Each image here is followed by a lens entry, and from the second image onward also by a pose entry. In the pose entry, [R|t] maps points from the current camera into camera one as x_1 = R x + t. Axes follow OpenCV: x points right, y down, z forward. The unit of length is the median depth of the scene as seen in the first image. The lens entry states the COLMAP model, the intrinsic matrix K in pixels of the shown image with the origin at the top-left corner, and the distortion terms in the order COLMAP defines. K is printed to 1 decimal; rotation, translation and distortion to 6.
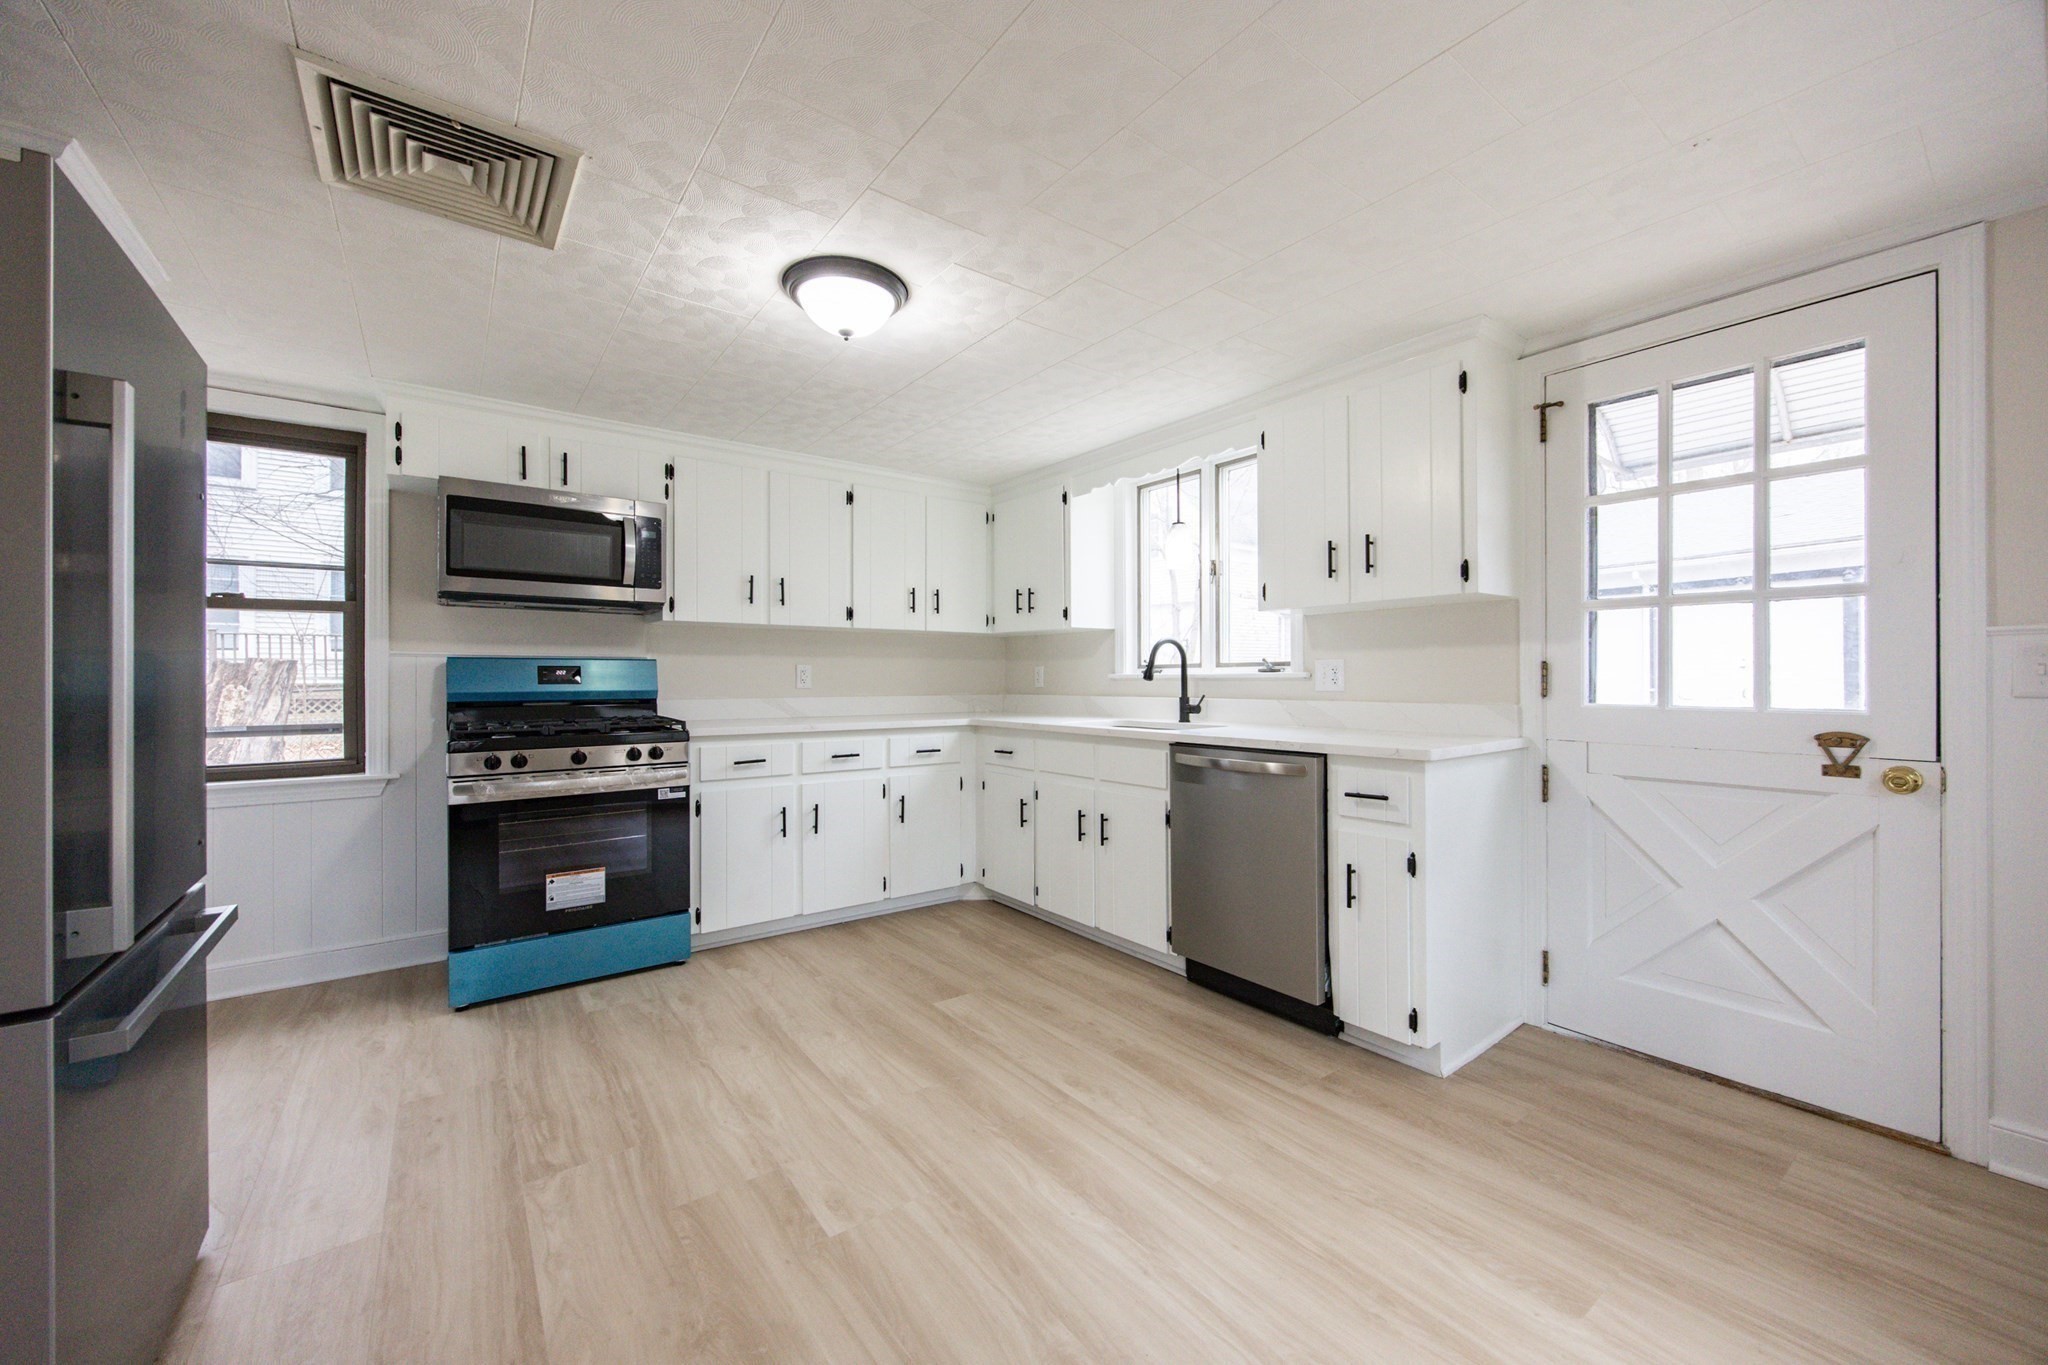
lens RADIAL K [[789.3, 0, 1039.1], [0, 789.3, 673.7], [0, 0, 1]] dist [-0.001419, 0.000213]
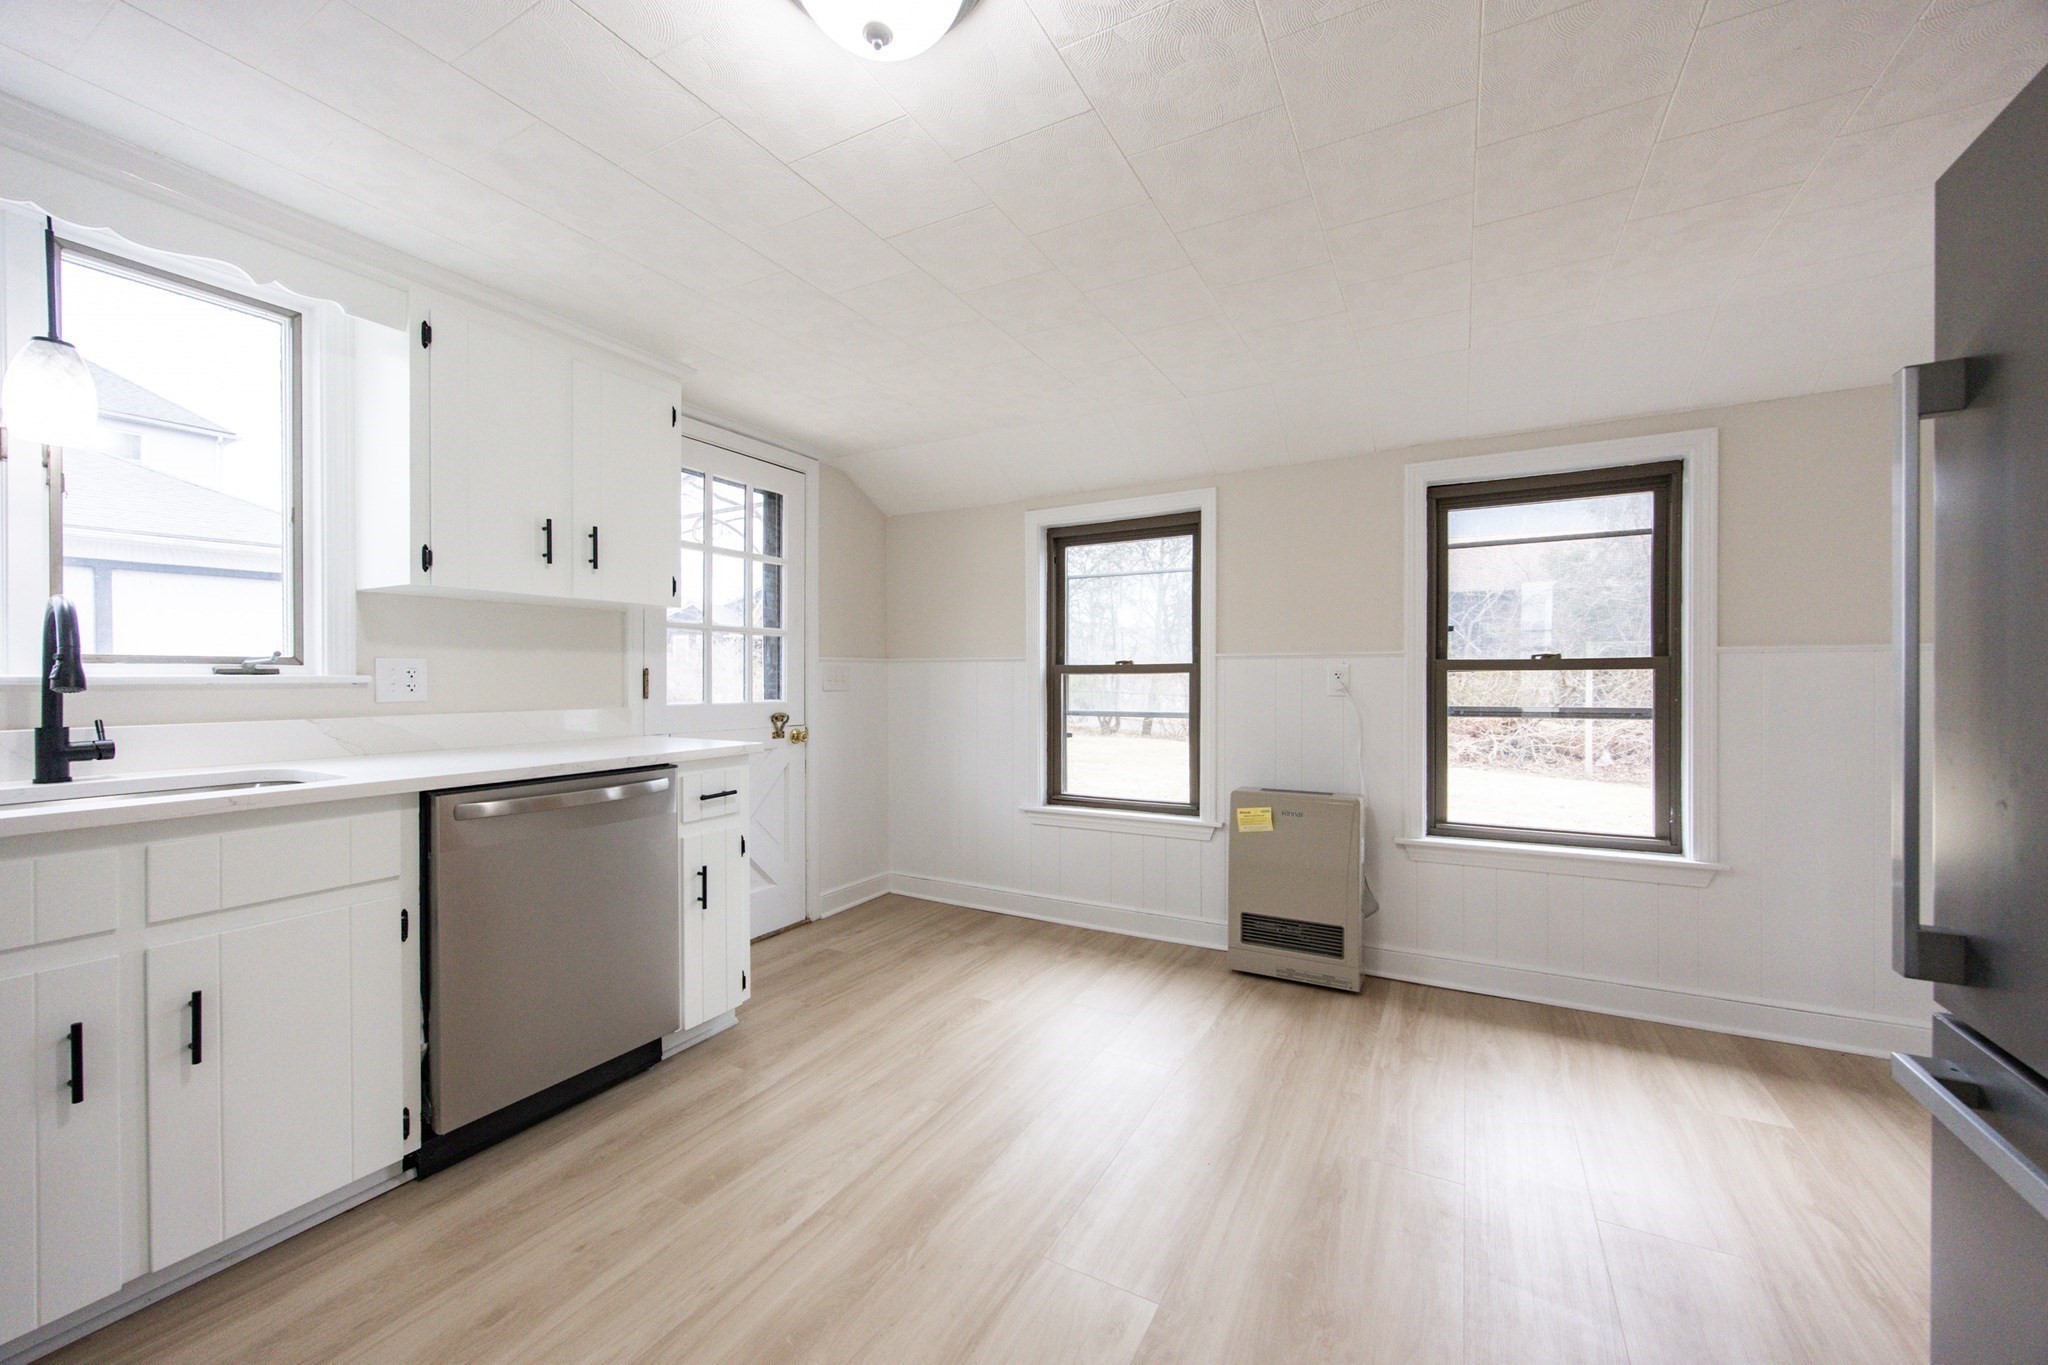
lens RADIAL K [[789.3, 0, 1028.0], [0, 789.3, 681.7], [0, 0, 1]] dist [-0.001419, 0.000213]
pose [[-0.406669, 0.000155, 0.913576, -0.574125], [-0.001903, 0.999998, -0.001017, 0.002968], [-0.913574, -0.002152, -0.406667, 0.841120]]
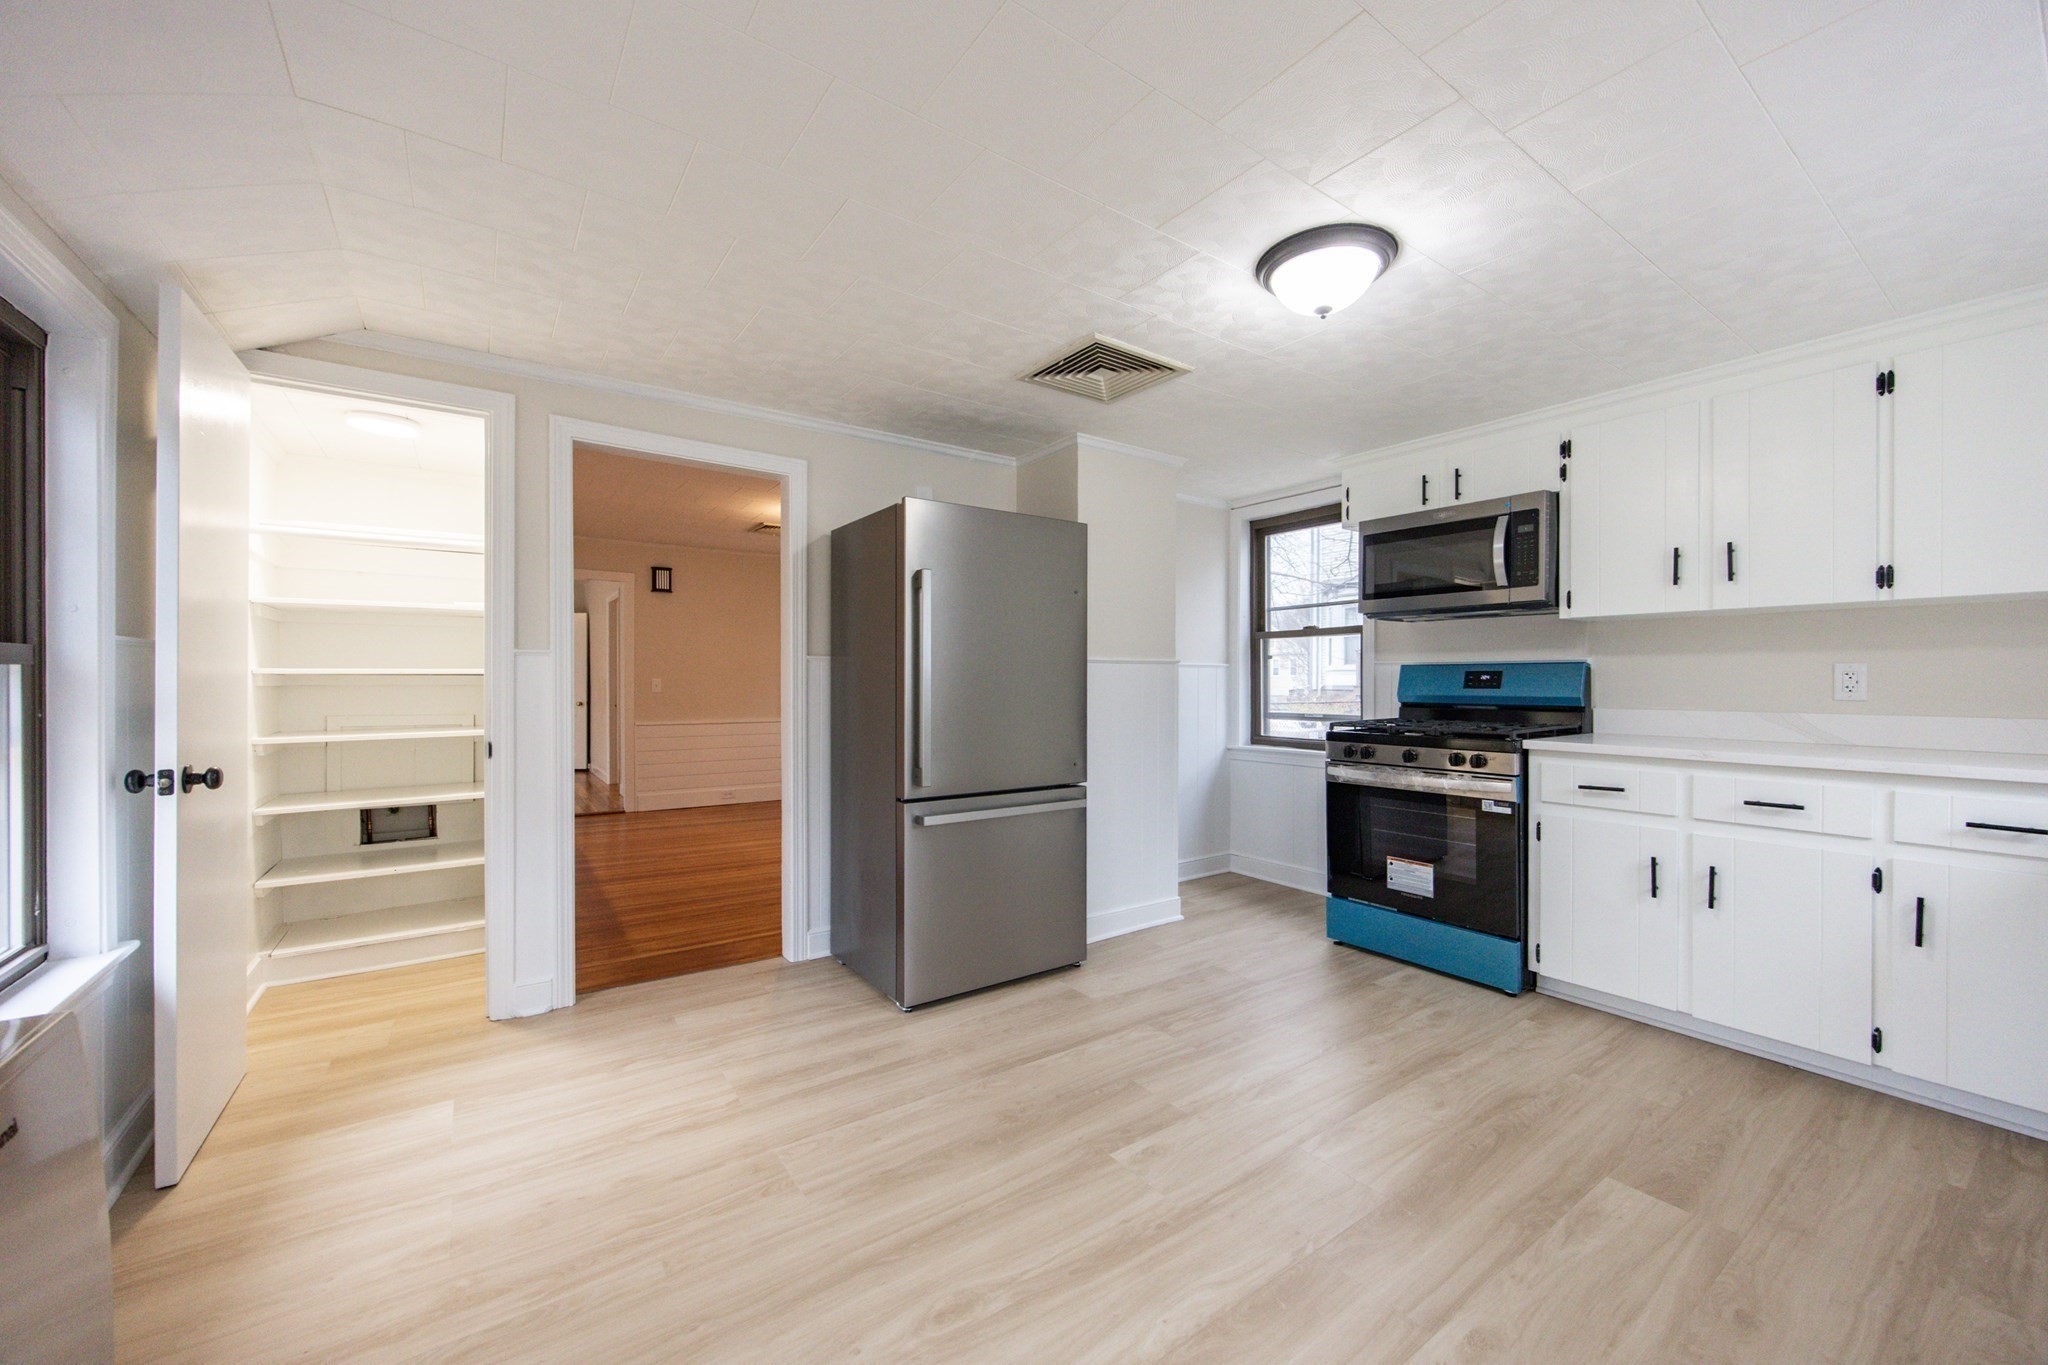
lens RADIAL K [[789.3, 0, 1035.0], [0, 789.3, 681.7], [0, 0, 1]] dist [-0.001419, 0.000213]
pose [[-0.028864, 0.003325, -0.999578, 0.516749], [0.004059, 0.999987, 0.003209, -0.001918], [0.999575, -0.003965, -0.028877, 0.516877]]
